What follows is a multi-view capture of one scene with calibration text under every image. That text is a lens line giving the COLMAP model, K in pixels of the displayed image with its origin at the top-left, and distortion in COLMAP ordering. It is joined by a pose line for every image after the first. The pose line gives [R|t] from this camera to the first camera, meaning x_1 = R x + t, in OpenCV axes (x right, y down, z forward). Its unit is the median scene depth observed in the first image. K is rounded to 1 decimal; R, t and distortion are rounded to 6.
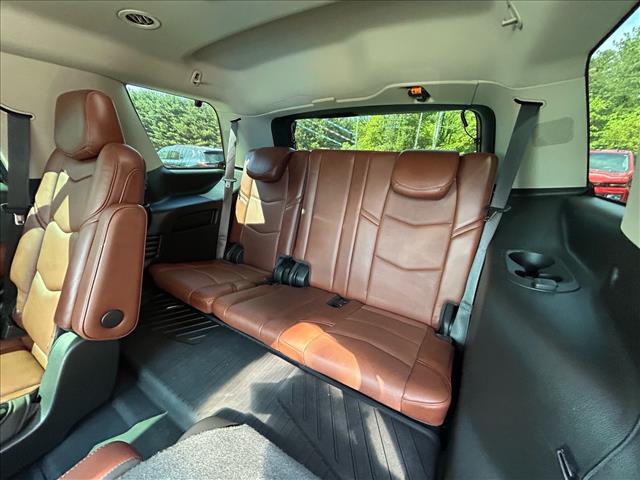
lens RADIAL K [[258.3, 0, 320.0], [0, 258.3, 240.8], [0, 0, 1]] dist [0.001264, 0.000118]
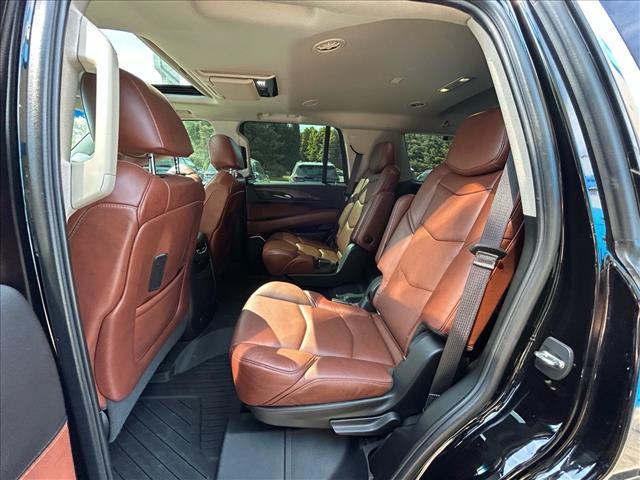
lens RADIAL K [[258.3, 0, 320.7], [0, 258.3, 239.4], [0, 0, 1]] dist [0.001264, 0.000118]
pose [[0.620819, 0.194705, -0.759390, 0.537813], [-0.259562, 0.965083, 0.035247, 0.265779], [0.739737, 0.175227, 0.649680, -0.644538]]
